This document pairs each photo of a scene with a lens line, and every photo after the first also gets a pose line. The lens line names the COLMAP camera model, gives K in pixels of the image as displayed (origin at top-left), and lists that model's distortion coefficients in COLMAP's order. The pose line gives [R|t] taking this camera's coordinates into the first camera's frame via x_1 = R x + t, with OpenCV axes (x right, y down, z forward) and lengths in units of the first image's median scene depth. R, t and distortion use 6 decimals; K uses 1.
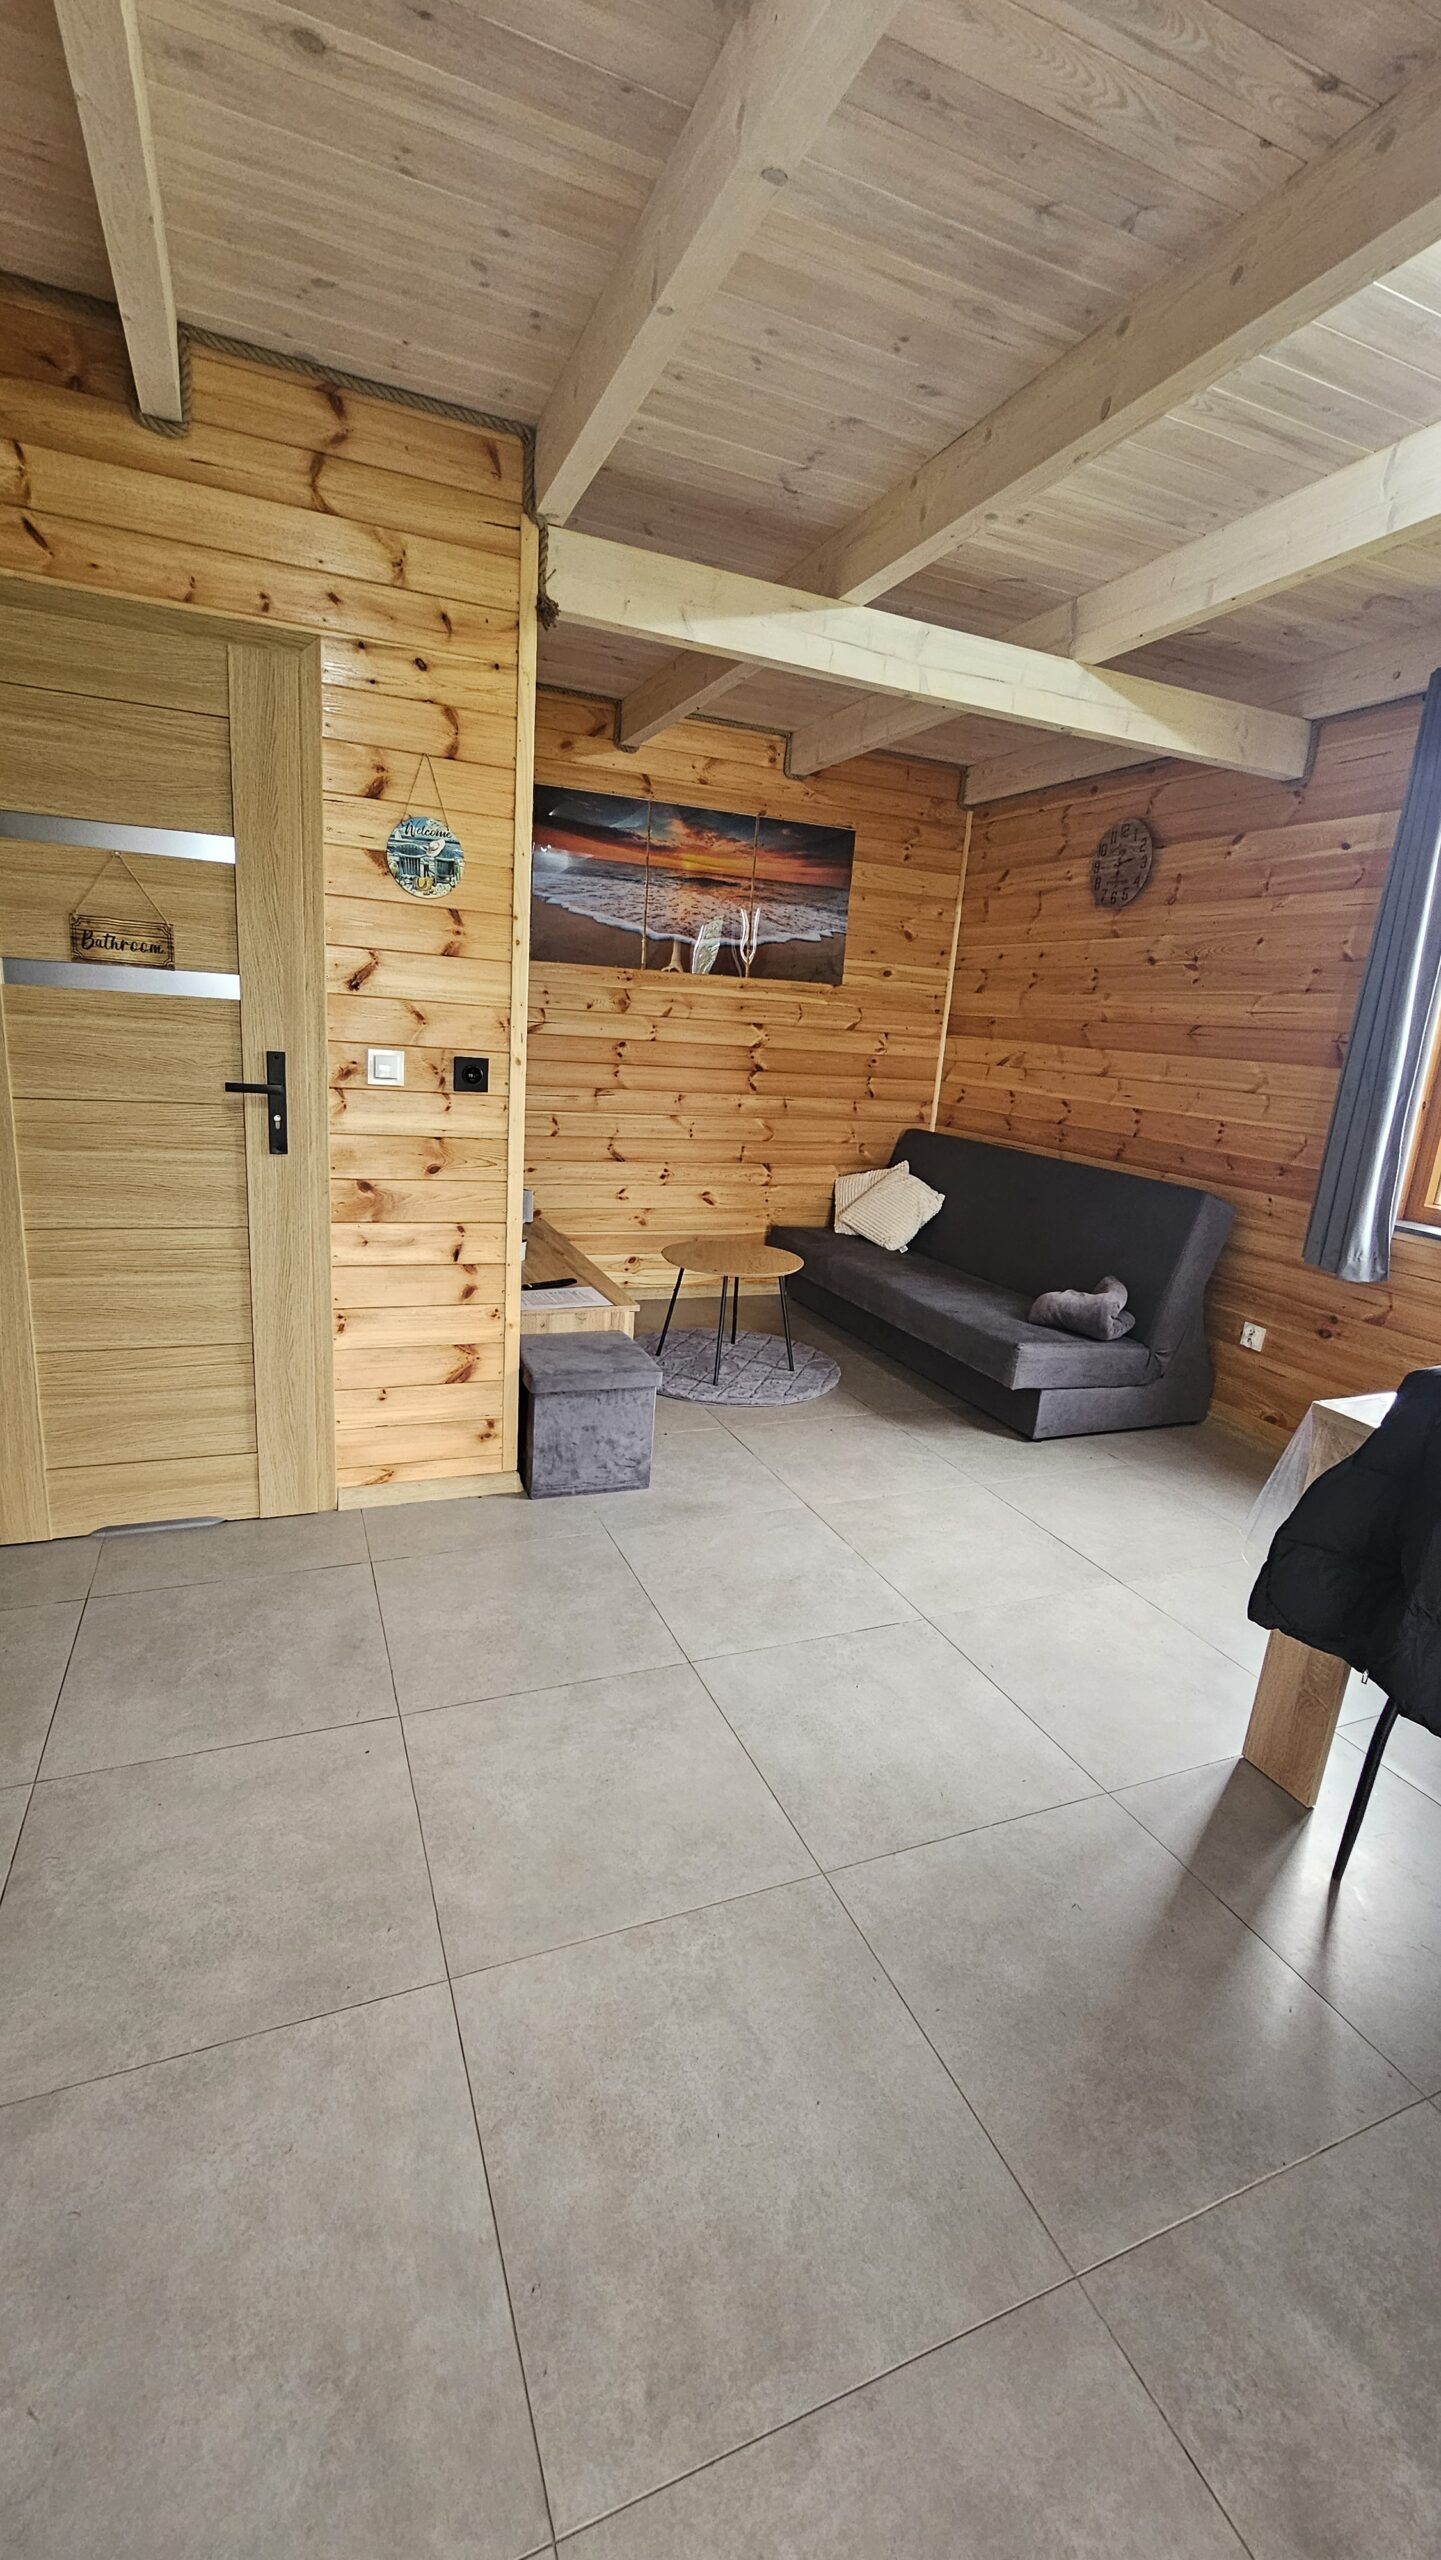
lens RADIAL K [[1050.9, 0, 710.9], [0, 1050.9, 1277.2], [0, 0, 1]] dist [-0.002847, 0.001203]
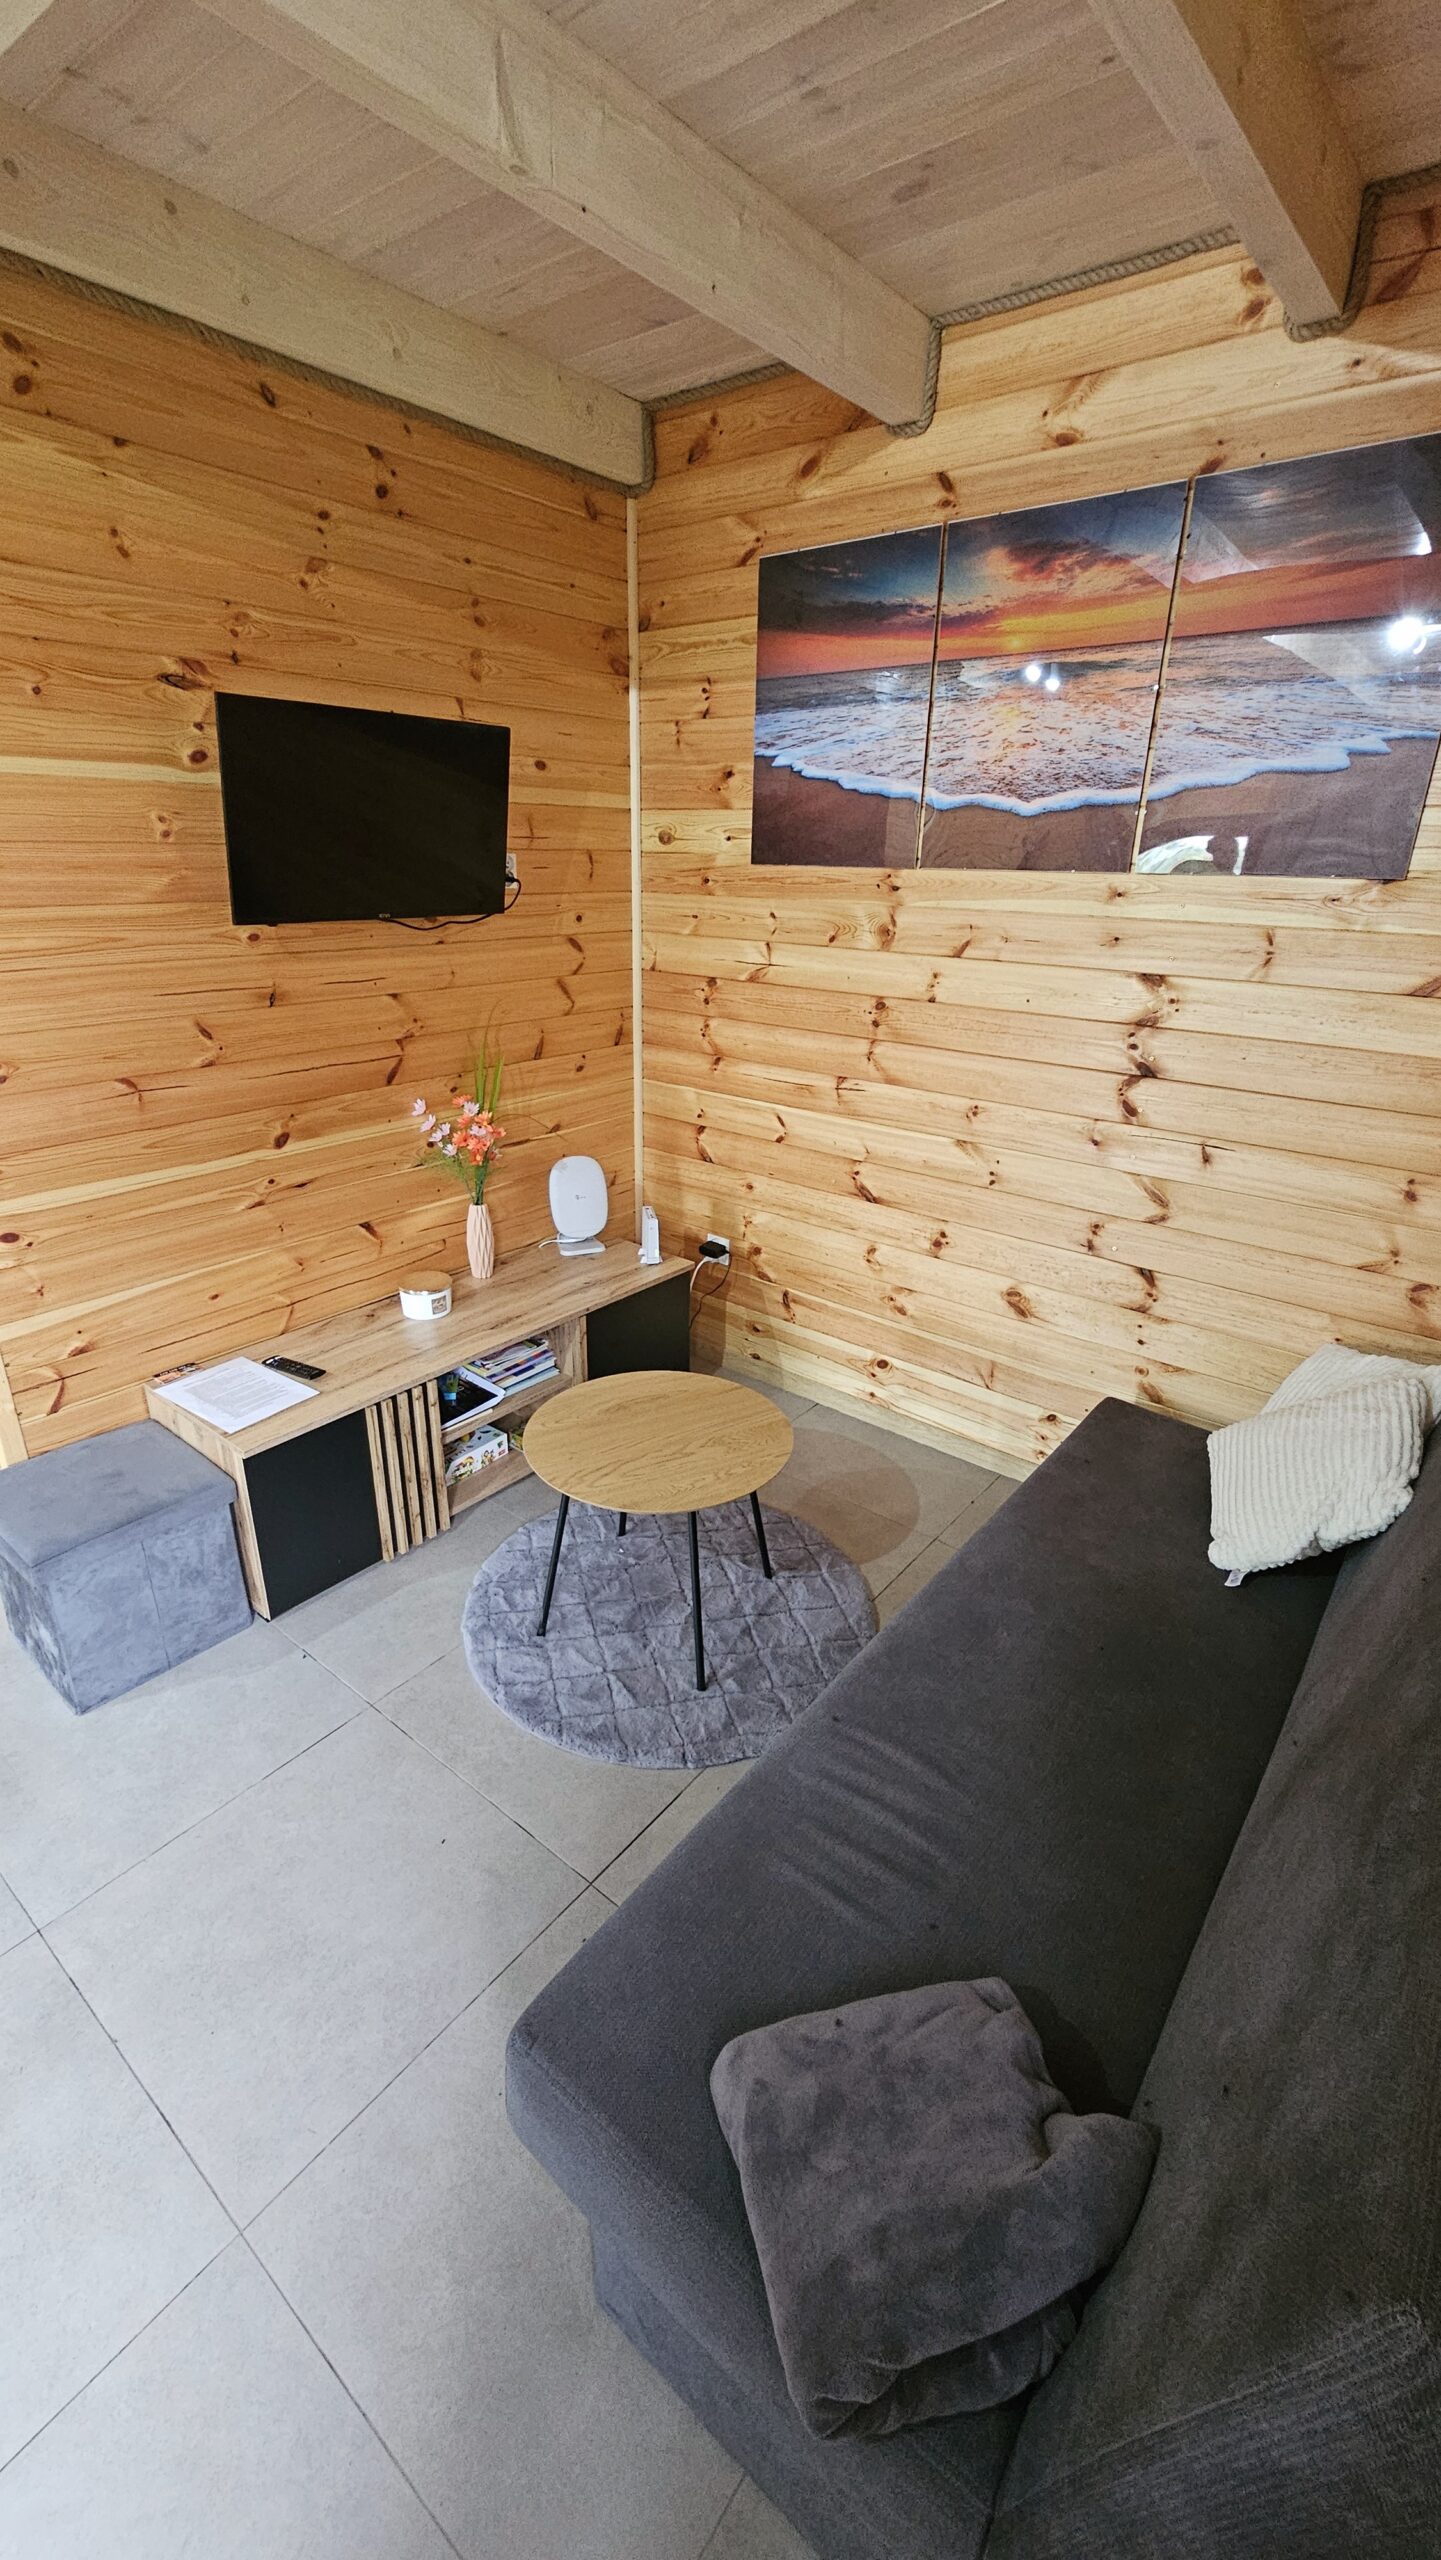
lens RADIAL K [[1050.9, 0, 710.9], [0, 1050.9, 1277.2], [0, 0, 1]] dist [-0.002847, 0.001203]
pose [[0.483608, 0.274153, -0.831242, 0.378861], [-0.196881, 0.959417, 0.201883, -0.172462], [0.852855, 0.066024, 0.517957, 0.618420]]
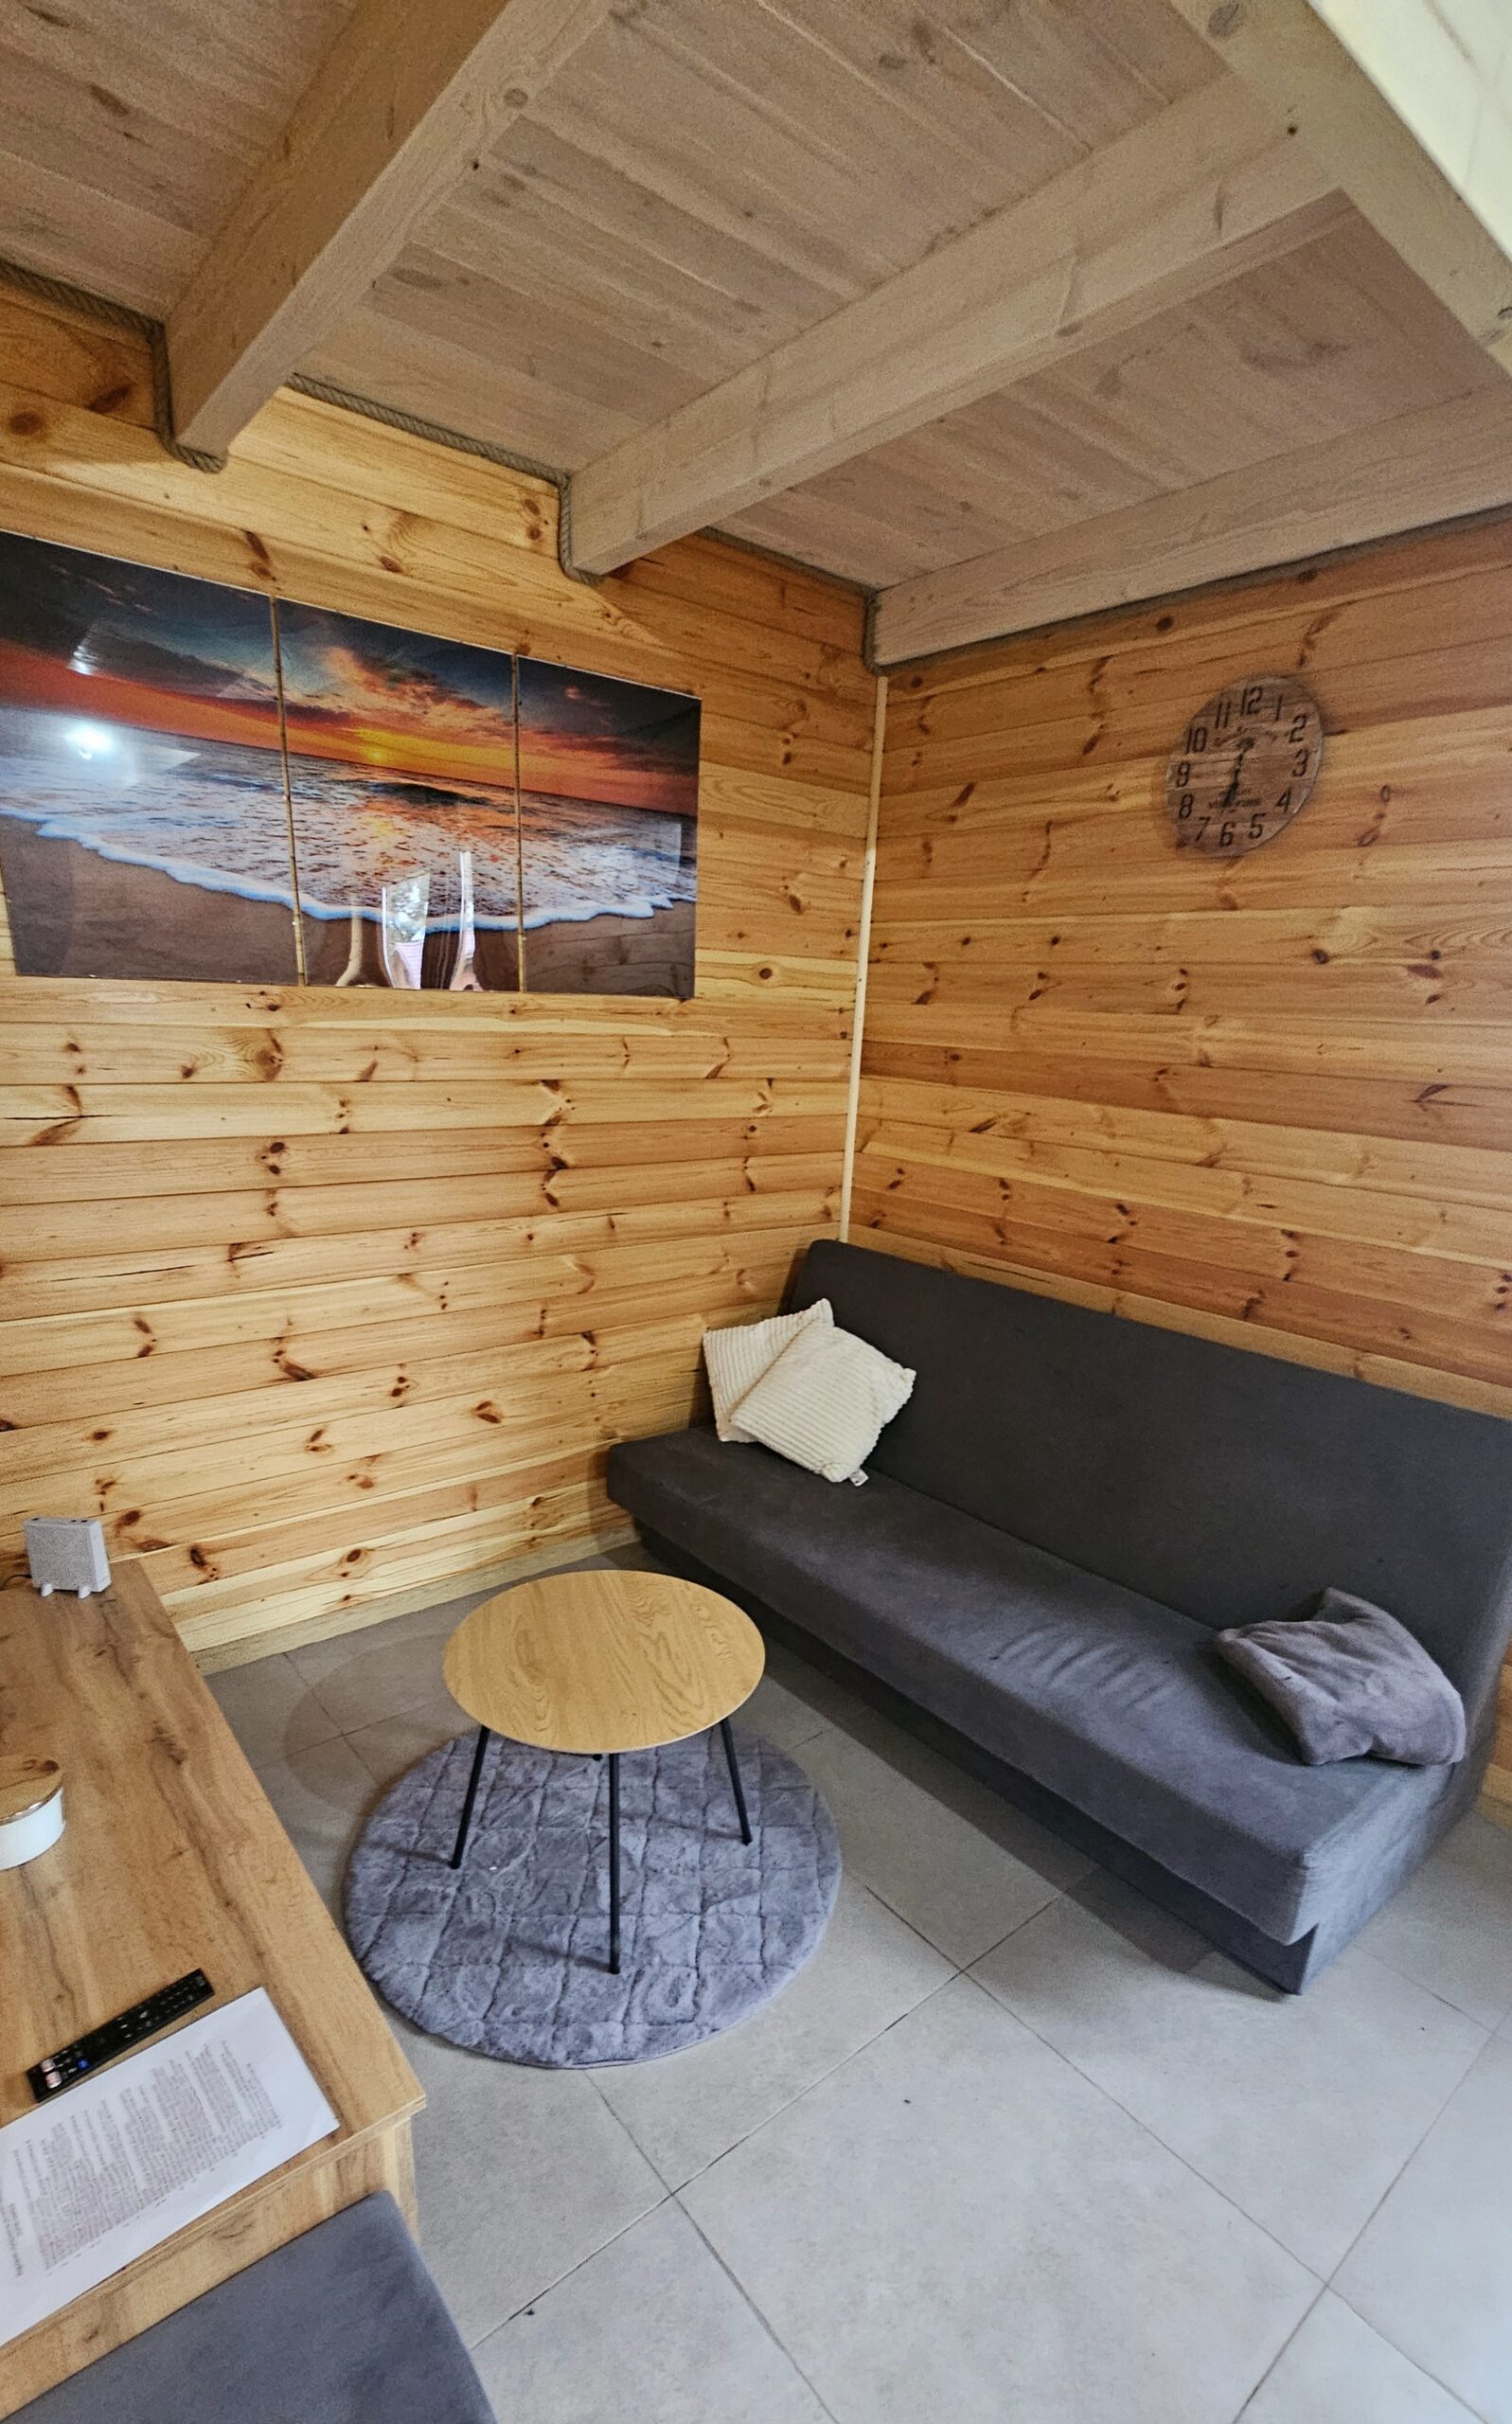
lens RADIAL K [[1109.3, 0, 744.2], [0, 1109.3, 1349.1], [0, 0, 1]] dist [-0.001878, -0.000291]
pose [[0.956388, -0.114370, 0.268778, -0.027124], [0.092849, 0.991467, 0.091503, -0.153568], [-0.276950, -0.062557, 0.958846, 0.446056]]
